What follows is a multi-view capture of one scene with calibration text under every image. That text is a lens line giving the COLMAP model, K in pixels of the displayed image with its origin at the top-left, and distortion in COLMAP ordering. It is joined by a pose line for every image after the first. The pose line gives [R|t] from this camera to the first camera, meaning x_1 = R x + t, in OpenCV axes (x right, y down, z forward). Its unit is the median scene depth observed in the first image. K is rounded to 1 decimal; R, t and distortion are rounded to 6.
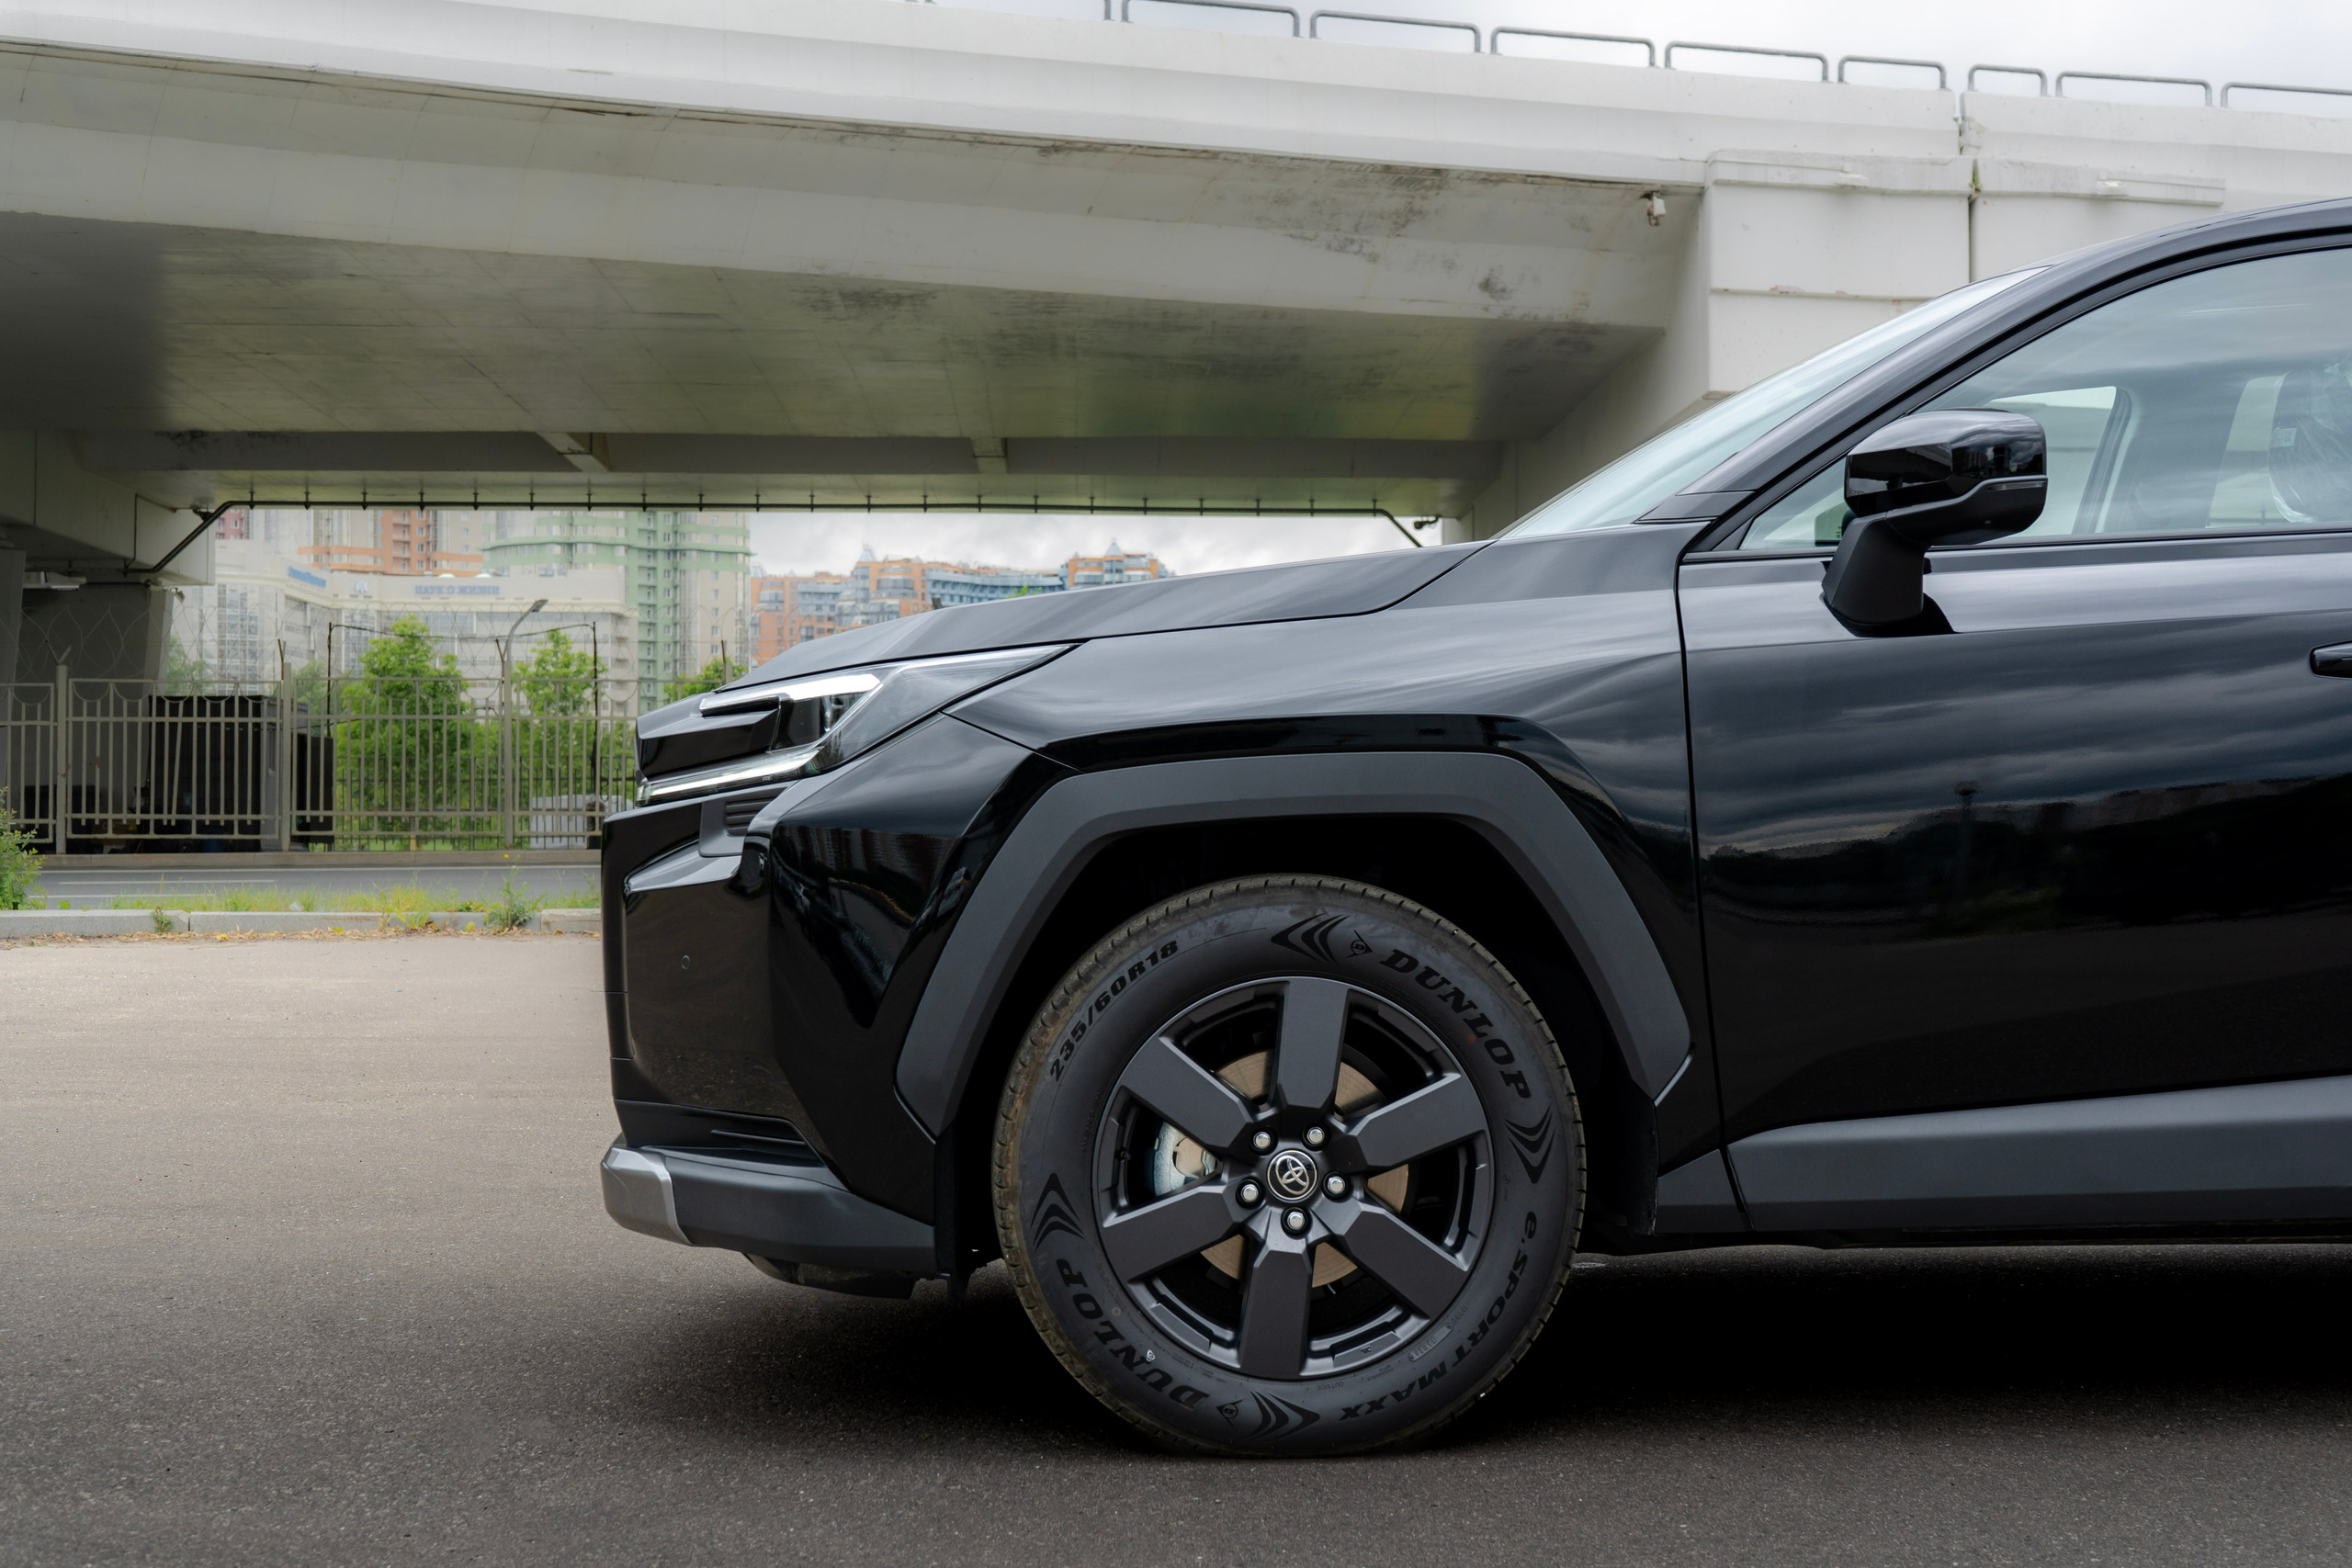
lens RADIAL K [[3241.0, 0, 1193.0], [0, 3241.0, 770.6], [0, 0, 1]] dist [0.027827, 0.000000]
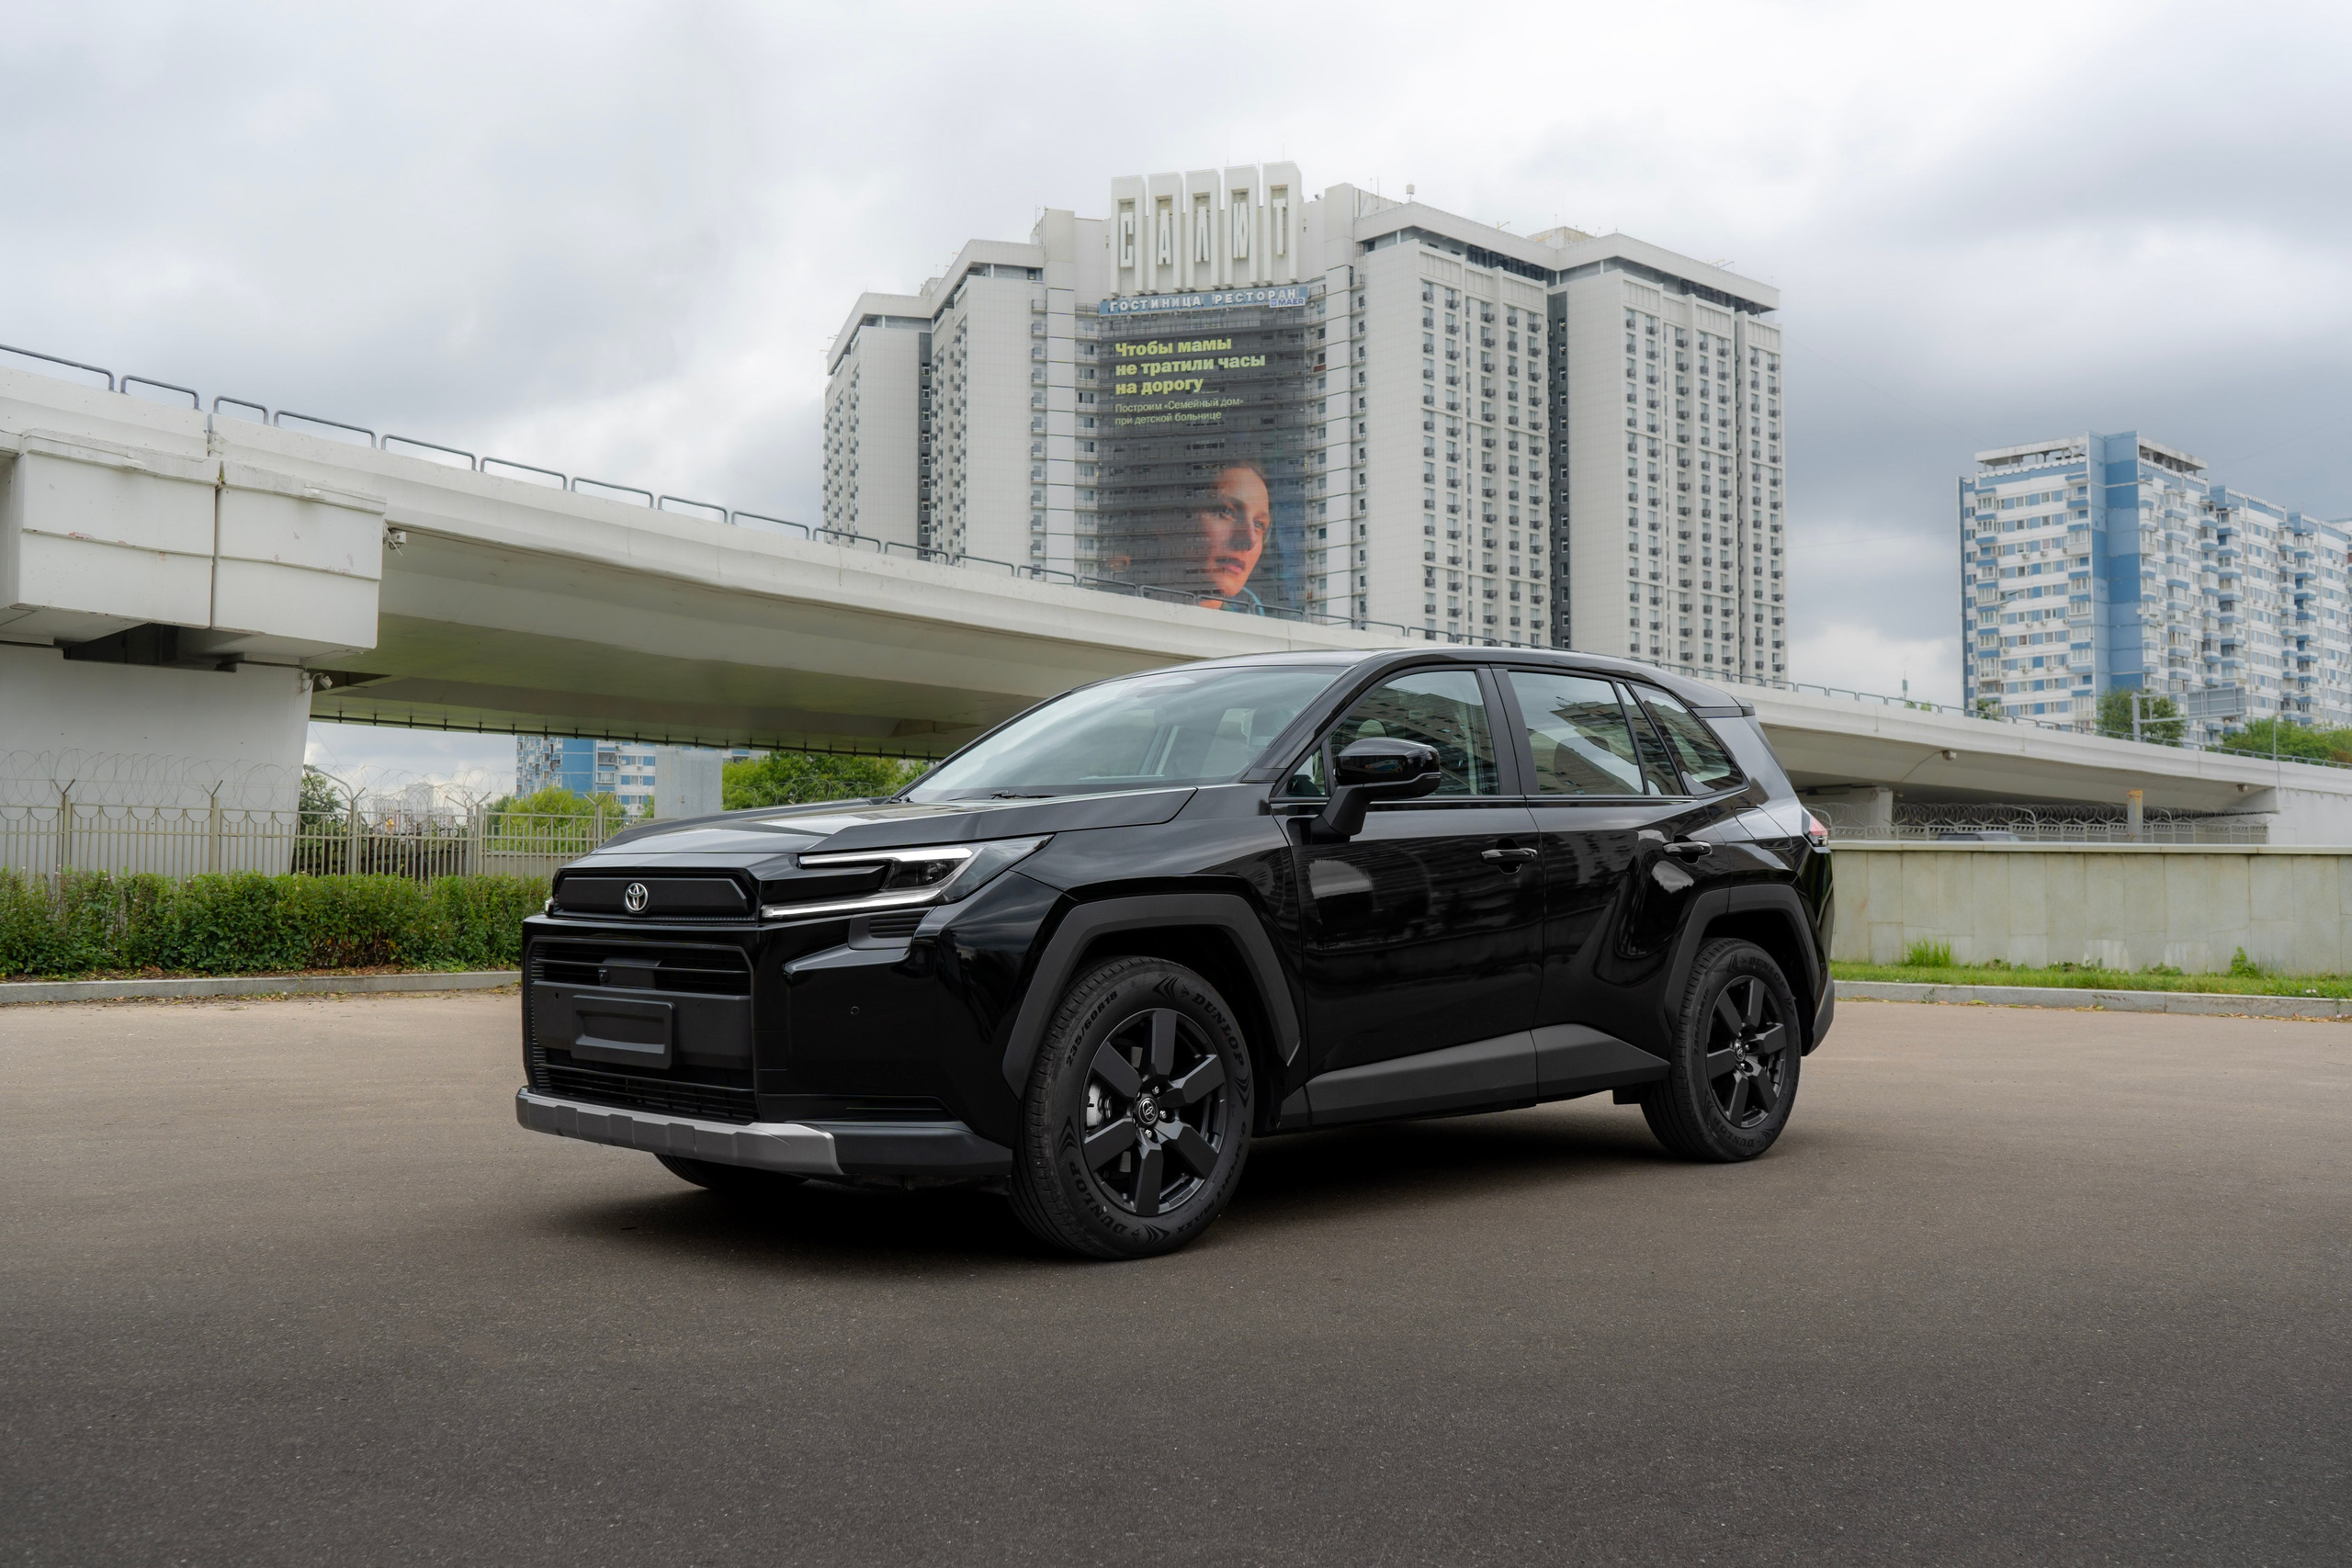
lens RADIAL K [[2171.2, 0, 1190.8], [0, 2171.2, 803.0], [0, 0, 1]] dist [0.005957, 0.000000]
pose [[0.733940, 0.037205, 0.678195, -0.843412], [-0.011590, 0.999039, -0.042264, -0.005337], [-0.679116, 0.023159, 0.733666, 0.019717]]
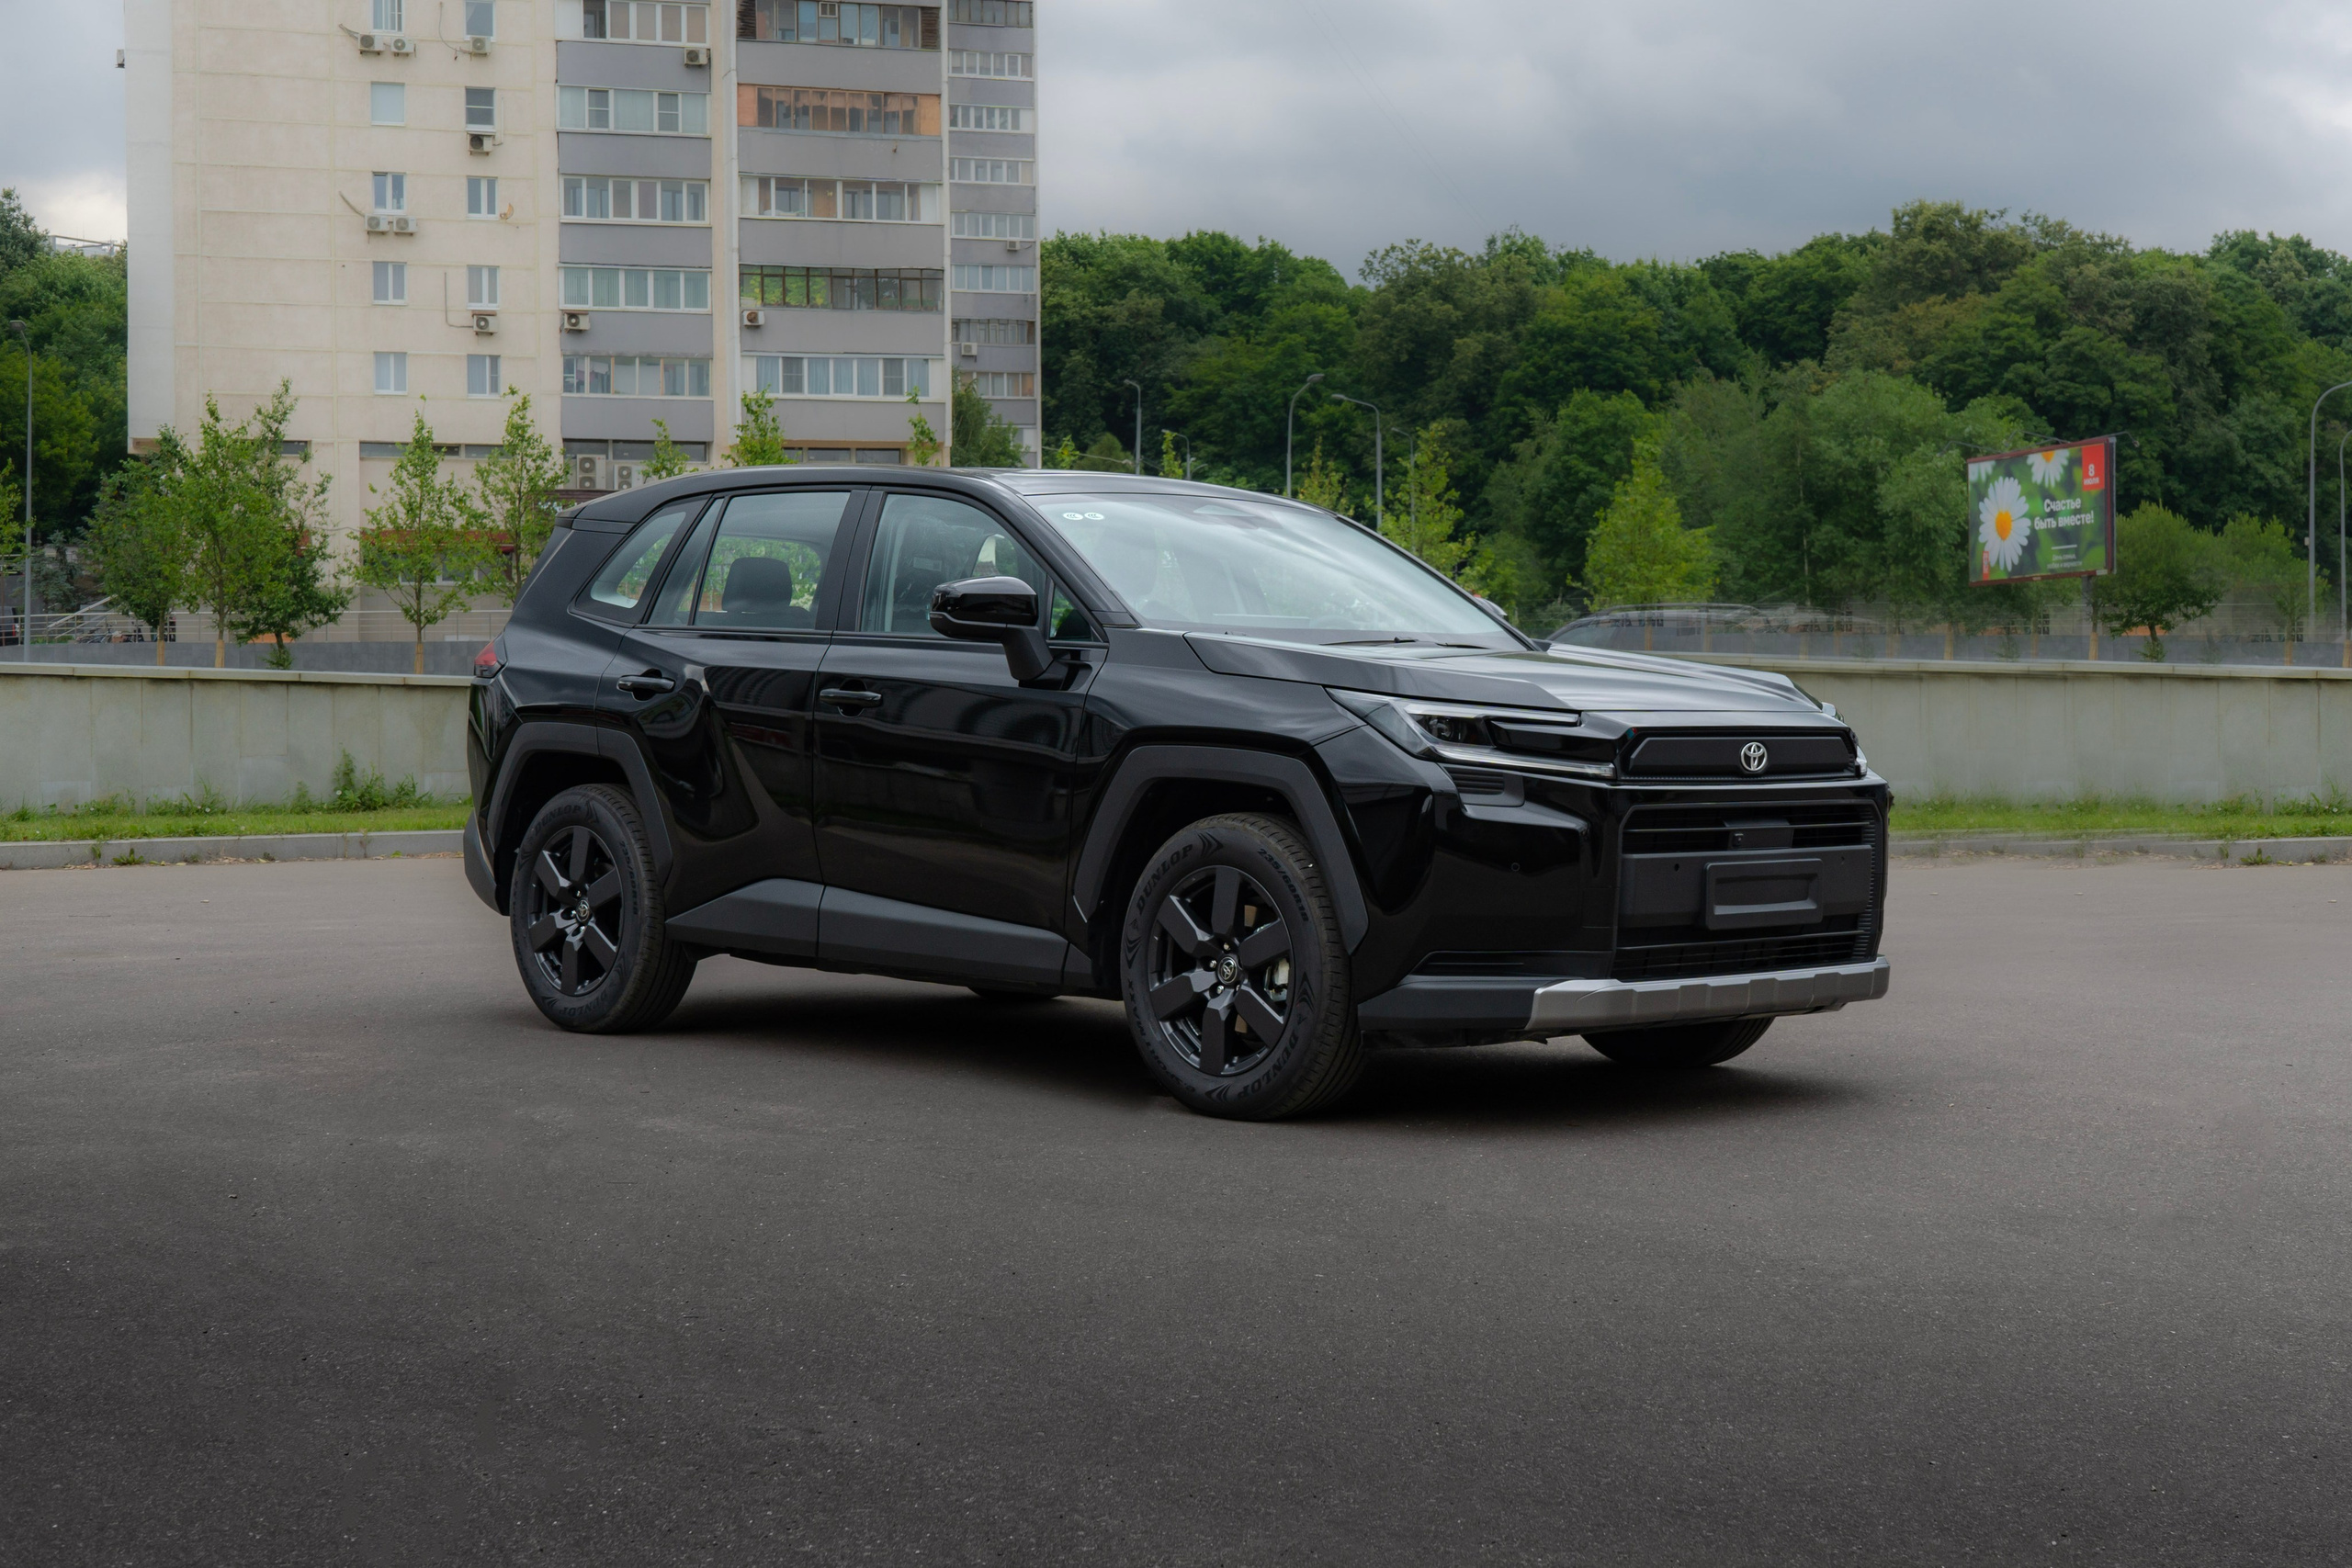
lens RADIAL K [[3509.1, 0, 1151.9], [0, 3509.1, 776.7], [0, 0, 1]] dist [-0.013895, 0.000000]
pose [[-0.663209, -0.011858, 0.748341, -1.510402], [-0.001359, 0.999892, 0.014640, -0.018124], [-0.748433, 0.008693, -0.663153, 2.844821]]
